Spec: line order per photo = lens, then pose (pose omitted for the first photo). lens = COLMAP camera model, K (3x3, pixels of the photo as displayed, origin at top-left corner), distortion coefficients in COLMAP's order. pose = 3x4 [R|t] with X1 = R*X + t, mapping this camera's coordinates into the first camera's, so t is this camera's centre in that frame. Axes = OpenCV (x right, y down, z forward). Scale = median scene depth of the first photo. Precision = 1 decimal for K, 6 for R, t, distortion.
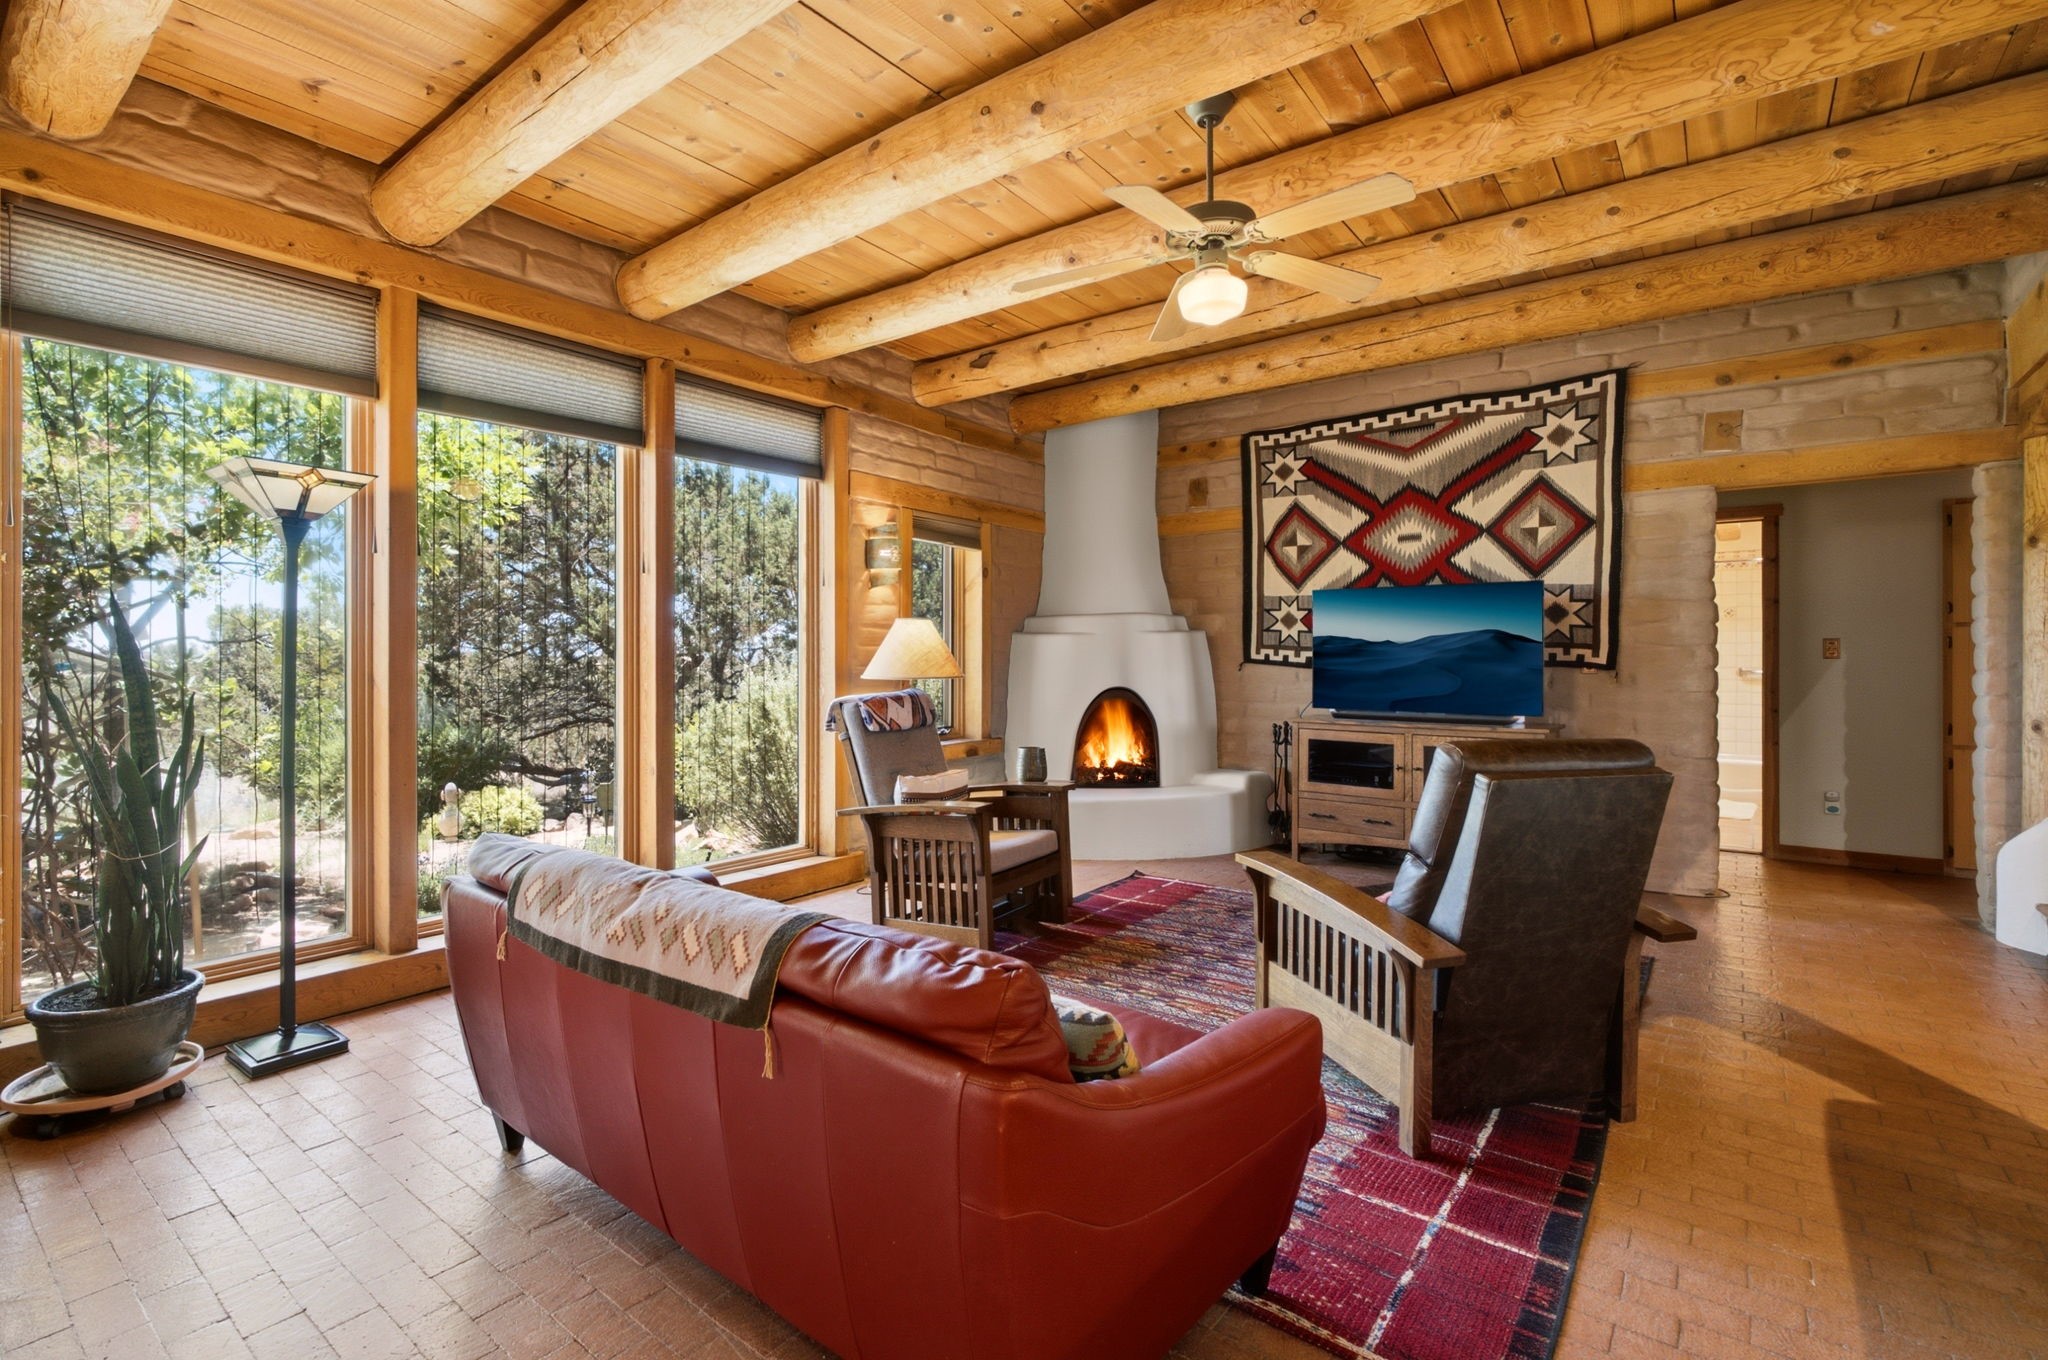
lens RADIAL K [[929.7, 0, 1010.4], [0, 929.7, 667.4], [0, 0, 1]] dist [-0.002955, -0.000287]
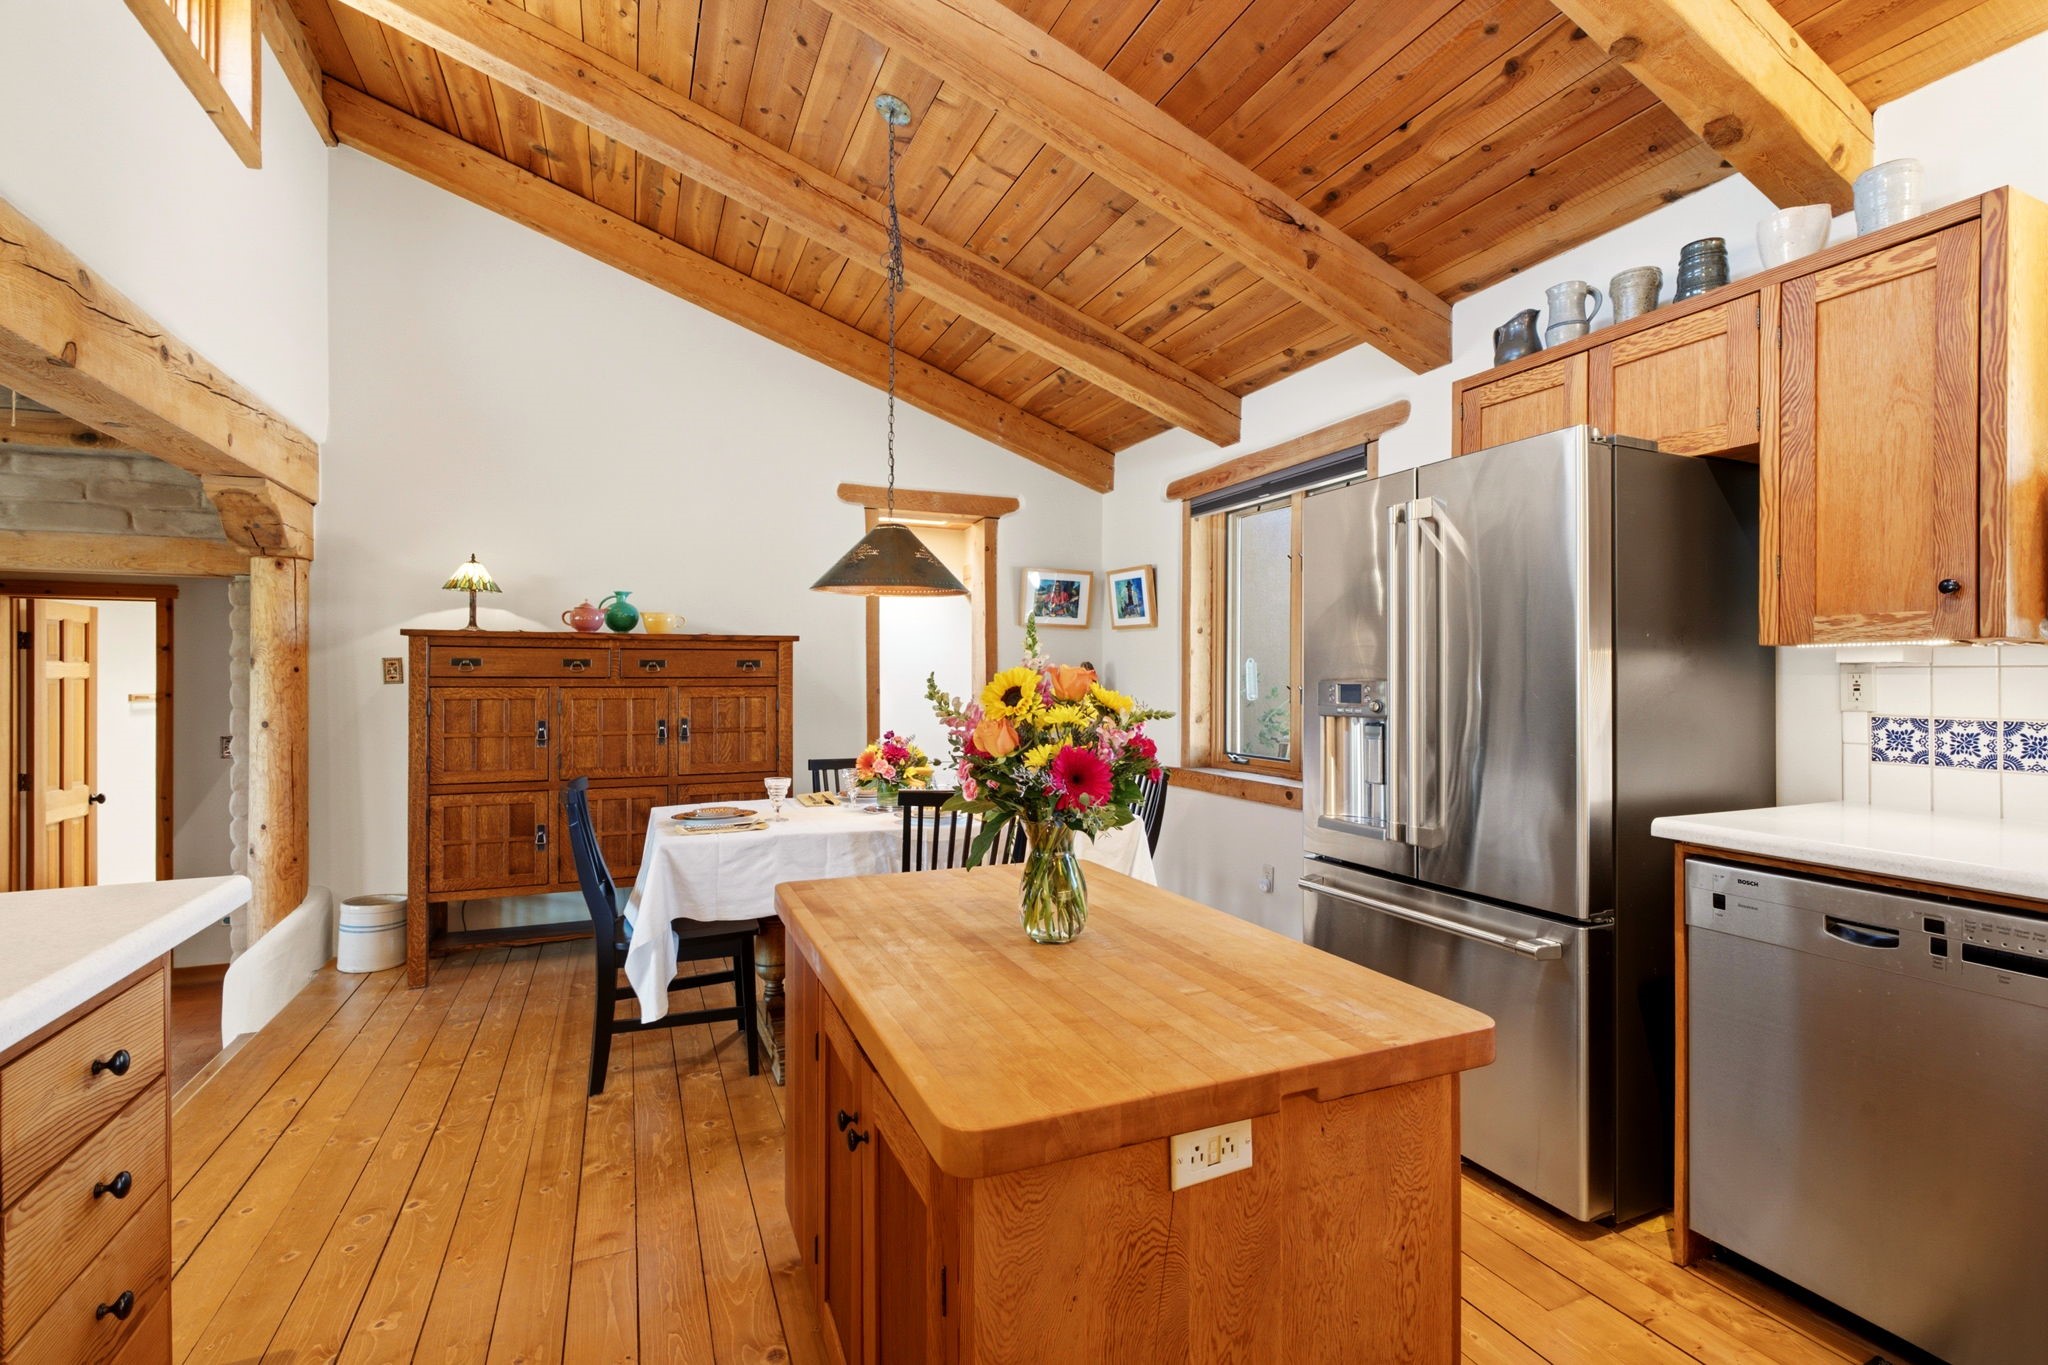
lens RADIAL K [[922.2, 0, 1025.3], [0, 922.2, 673.0], [0, 0, 1]] dist [-0.008090, -0.000211]
pose [[0.484519, 0.005739, 0.874762, 0.475427], [0.011422, 0.999852, -0.012886, -0.074664], [-0.874706, 0.016235, 0.484382, -0.138969]]
